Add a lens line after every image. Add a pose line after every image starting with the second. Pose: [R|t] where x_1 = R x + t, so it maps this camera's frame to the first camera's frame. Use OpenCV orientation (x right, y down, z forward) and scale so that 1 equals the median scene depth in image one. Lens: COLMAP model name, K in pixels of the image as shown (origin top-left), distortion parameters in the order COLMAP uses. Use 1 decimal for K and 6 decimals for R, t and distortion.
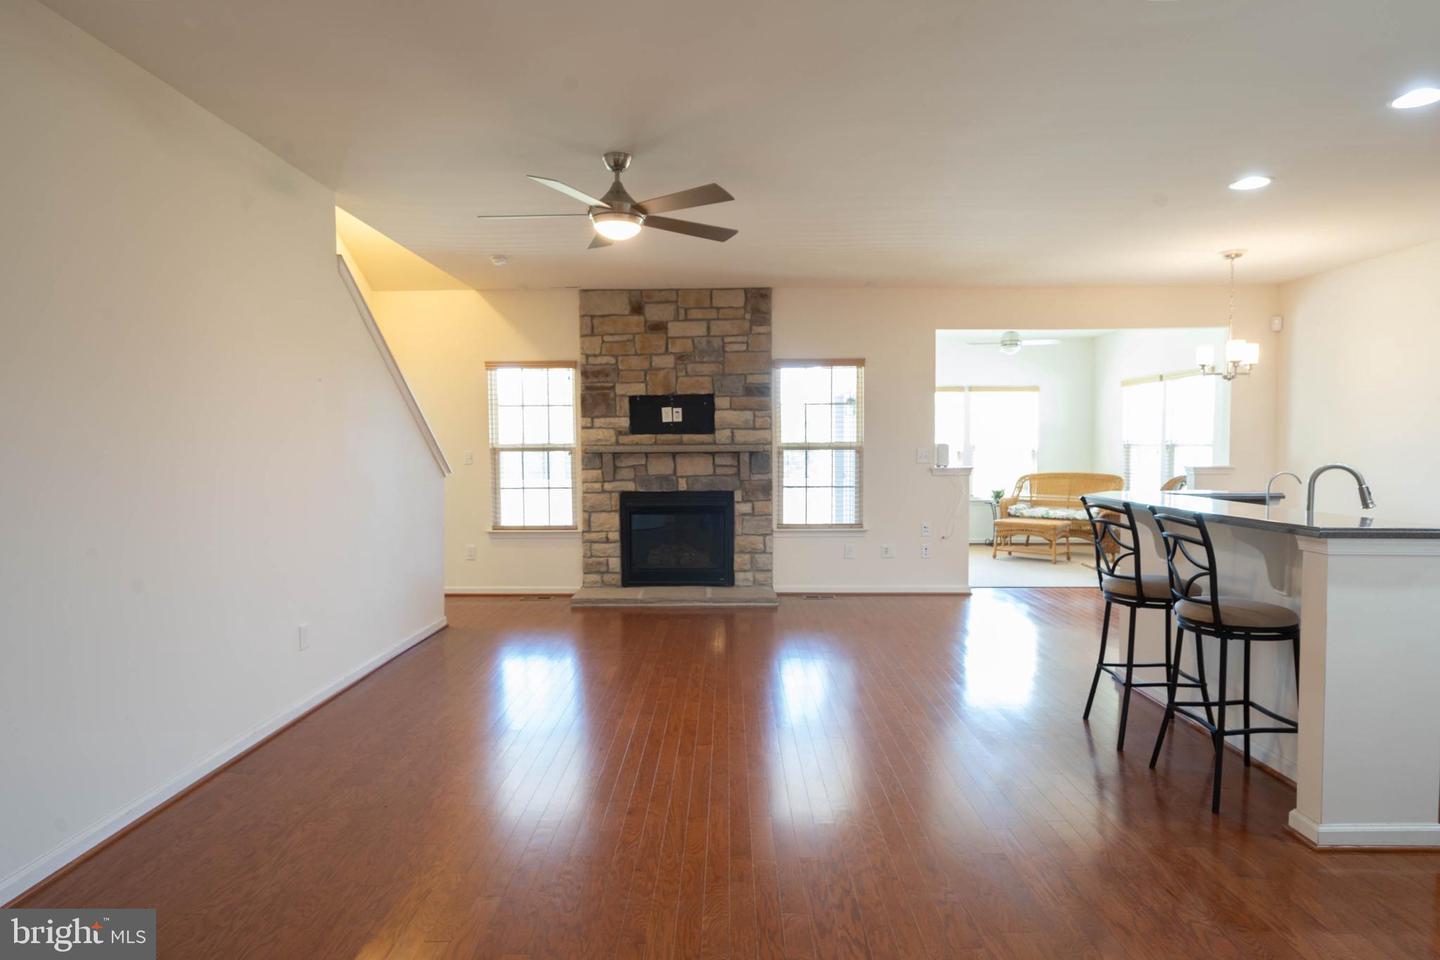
lens RADIAL K [[832.2, 0, 720.8], [0, 832.2, 486.0], [0, 0, 1]] dist [0.006074, -0.000848]
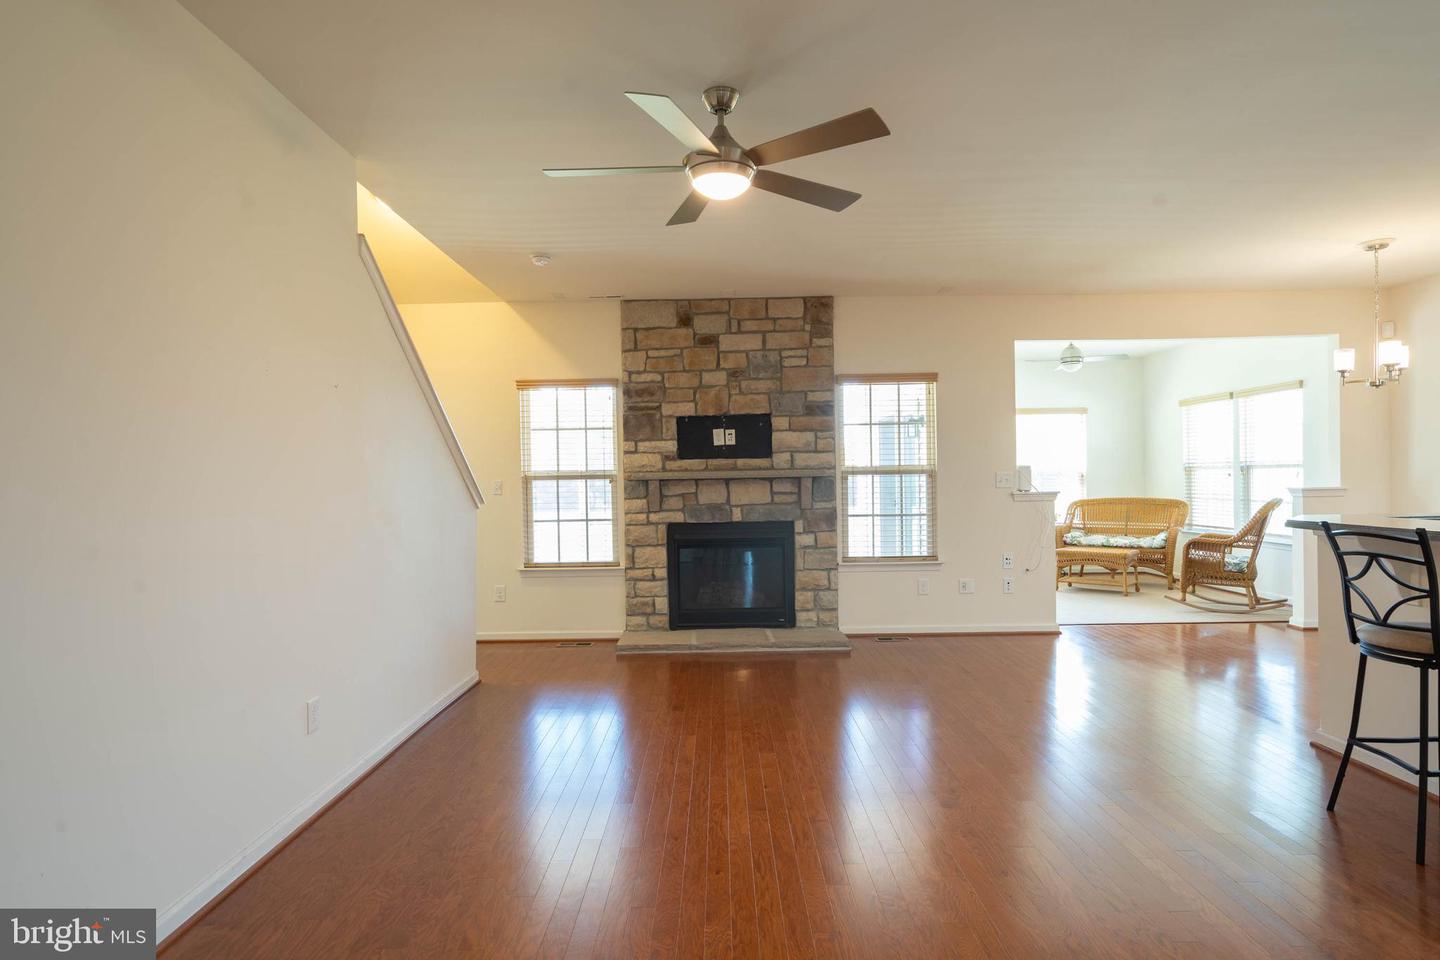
lens RADIAL K [[791.4, 0, 720.2], [0, 791.4, 484.3], [0, 0, 1]] dist [0.004929, 0.001237]
pose [[0.999860, -0.011258, 0.012390, -0.074712], [0.011768, 0.999052, -0.041921, 0.001440], [-0.011906, 0.042061, 0.999044, 0.146785]]
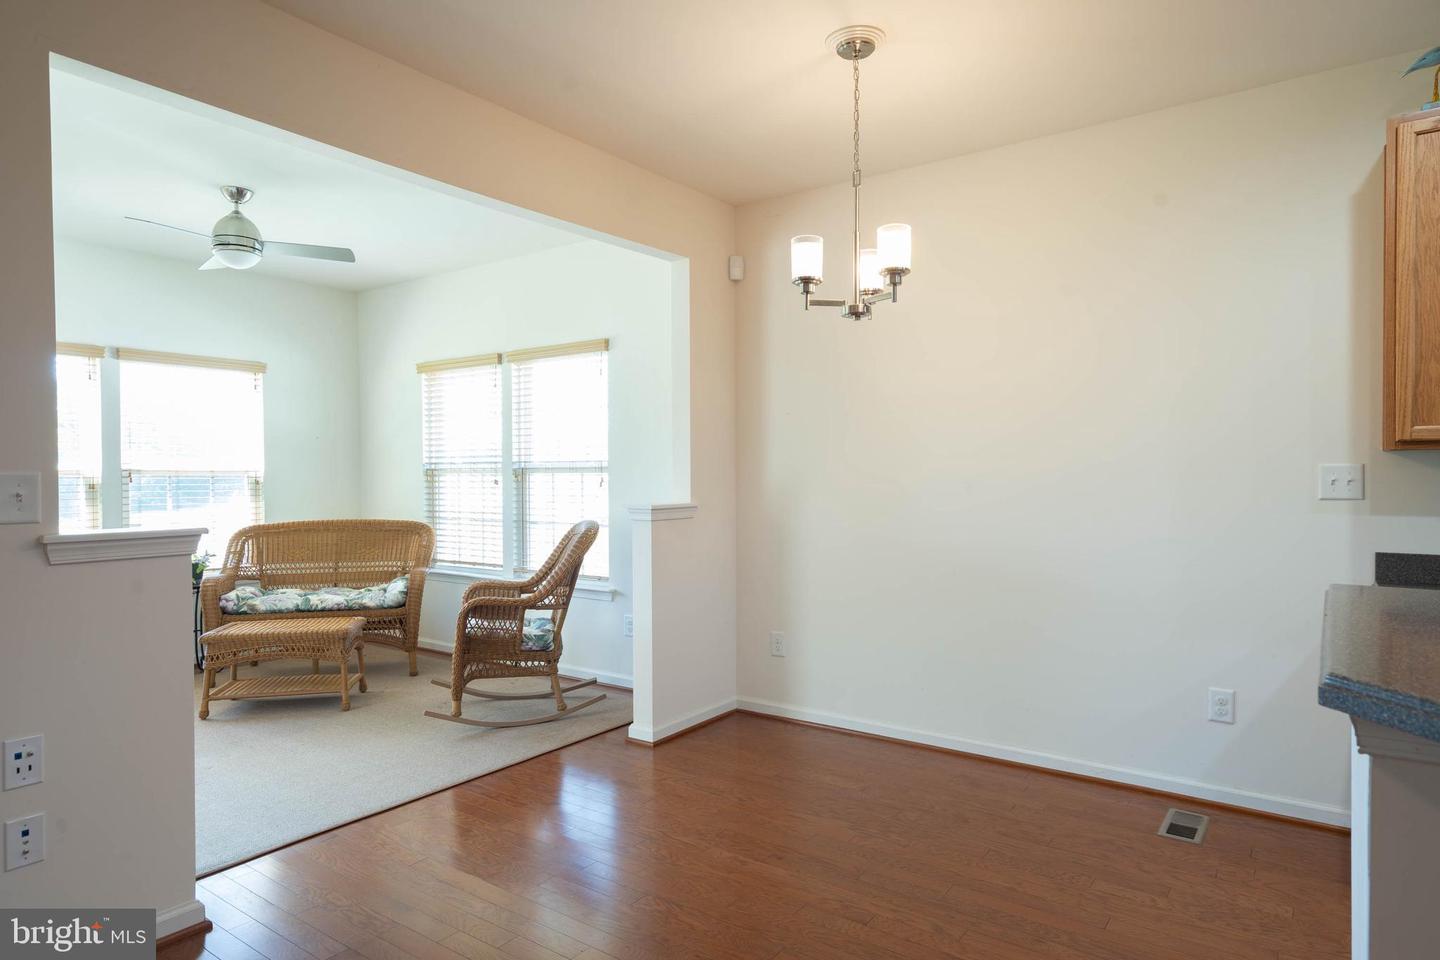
lens RADIAL K [[837.3, 0, 722.4], [0, 837.3, 482.7], [0, 0, 1]] dist [0.002231, 0.000655]
pose [[0.574062, -0.006836, 0.818783, 0.154333], [0.044067, 0.998774, -0.022558, -0.023925], [-0.817625, 0.049030, 0.573659, 0.654674]]
